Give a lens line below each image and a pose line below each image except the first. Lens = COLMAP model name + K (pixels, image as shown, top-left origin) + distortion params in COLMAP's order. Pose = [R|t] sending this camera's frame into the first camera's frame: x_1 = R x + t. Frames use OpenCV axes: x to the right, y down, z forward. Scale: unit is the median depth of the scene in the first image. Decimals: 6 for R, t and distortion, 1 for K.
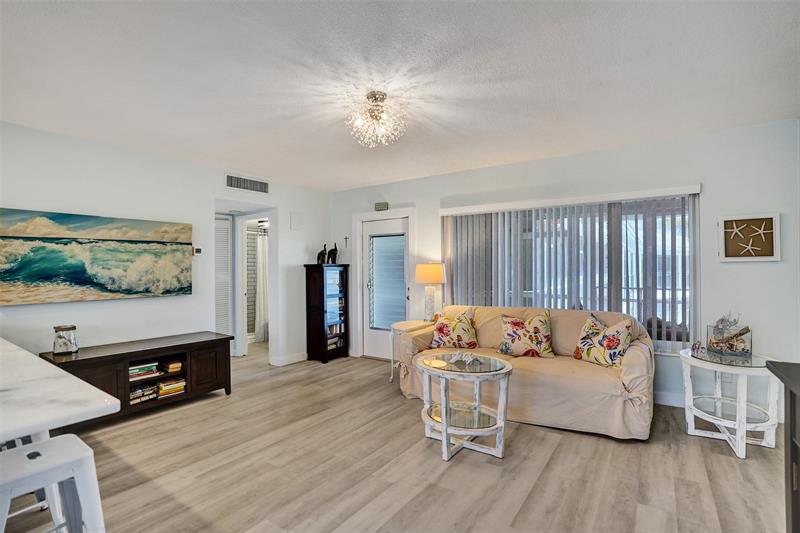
lens RADIAL K [[390.9, 0, 396.5], [0, 390.9, 270.0], [0, 0, 1]] dist [-0.055691, 0.025886]
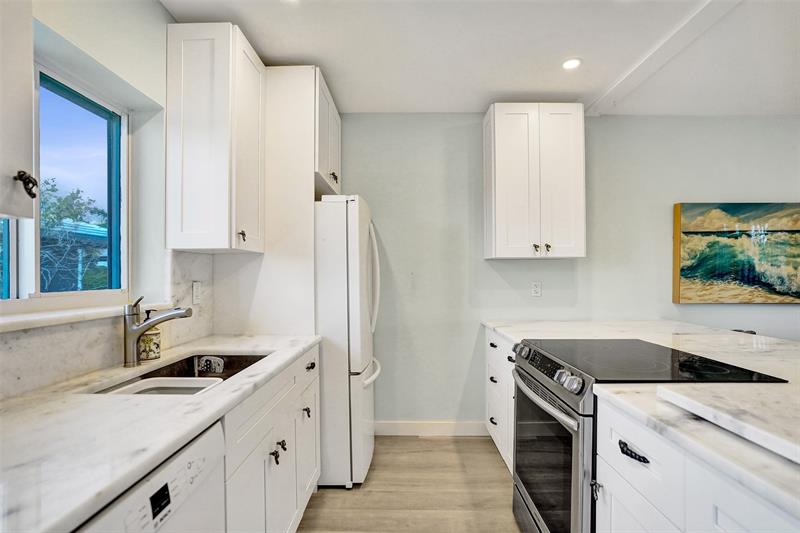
lens RADIAL K [[390.9, 0, 396.5], [0, 390.9, 270.0], [0, 0, 1]] dist [-0.055691, 0.025886]
pose [[0.572890, -0.002751, -0.819628, -0.588642], [-0.007719, 0.999932, -0.008752, 0.020235], [0.819596, 0.011341, 0.572830, -0.150332]]
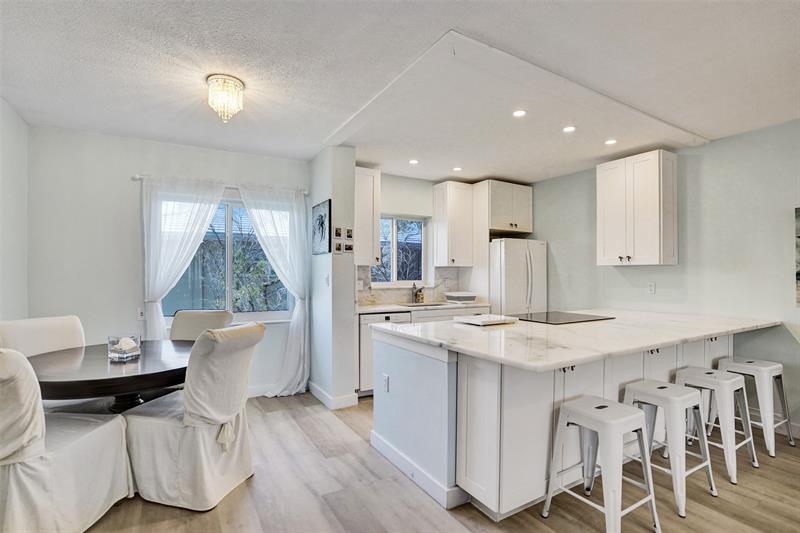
lens RADIAL K [[390.9, 0, 396.5], [0, 390.9, 270.0], [0, 0, 1]] dist [-0.055691, 0.025886]
pose [[-0.409406, -0.005281, -0.912337, 0.250945], [-0.007294, 0.999970, -0.002515, 0.007230], [0.912323, 0.005625, -0.409432, 0.393338]]
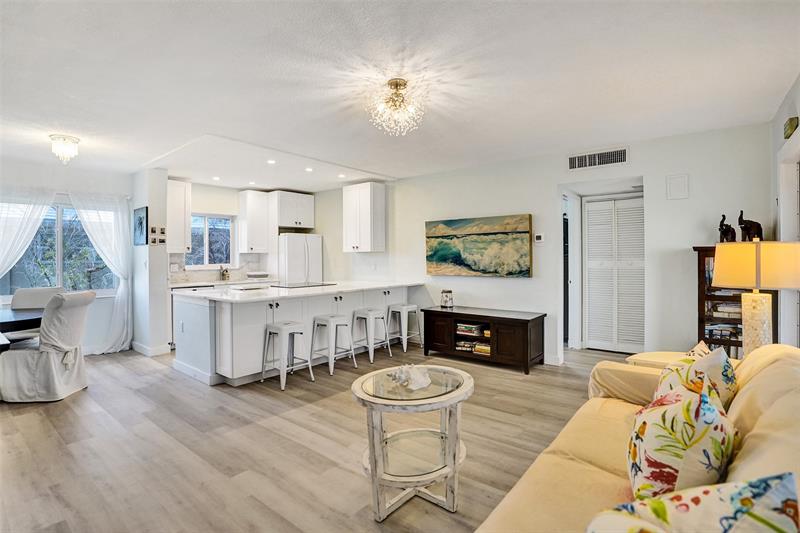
lens RADIAL K [[394.9, 0, 387.2], [0, 394.9, 253.1], [0, 0, 1]] dist [-0.030146, 0.001710]
pose [[-0.086752, -0.003635, -0.996223, 0.790230], [0.000496, 0.999993, -0.003692, -0.003011], [0.996230, -0.000814, -0.086750, 0.859956]]
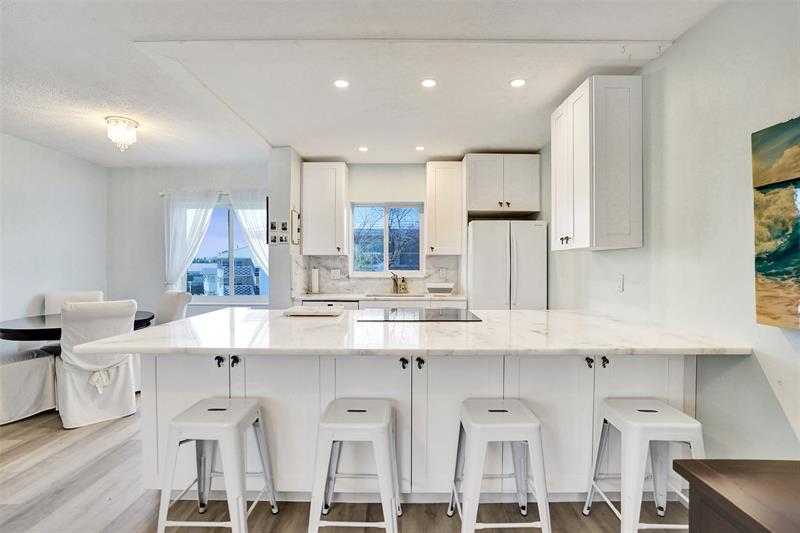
lens RADIAL K [[380.7, 0, 399.9], [0, 380.7, 263.7], [0, 0, 1]] dist [-0.041196, 0.001484]
pose [[-0.816272, 0.004500, -0.577651, -0.326562], [-0.000098, 0.999969, 0.007929, 0.008600], [0.577668, 0.006529, -0.816246, 0.992023]]
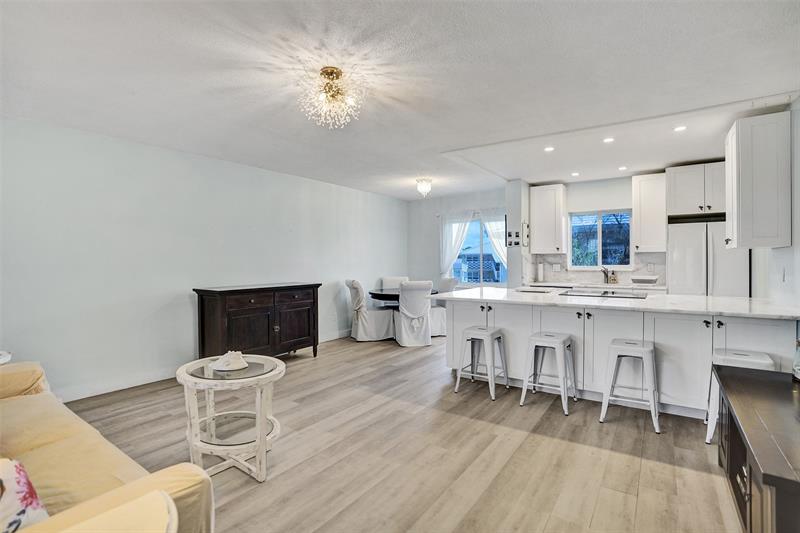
lens RADIAL K [[380.7, 0, 399.9], [0, 380.7, 263.7], [0, 0, 1]] dist [-0.041196, 0.001484]
pose [[-0.999929, 0.011046, -0.004486, -0.169115], [0.010971, 0.999803, 0.016533, -0.000222], [0.004668, 0.016483, -0.999853, 1.555738]]
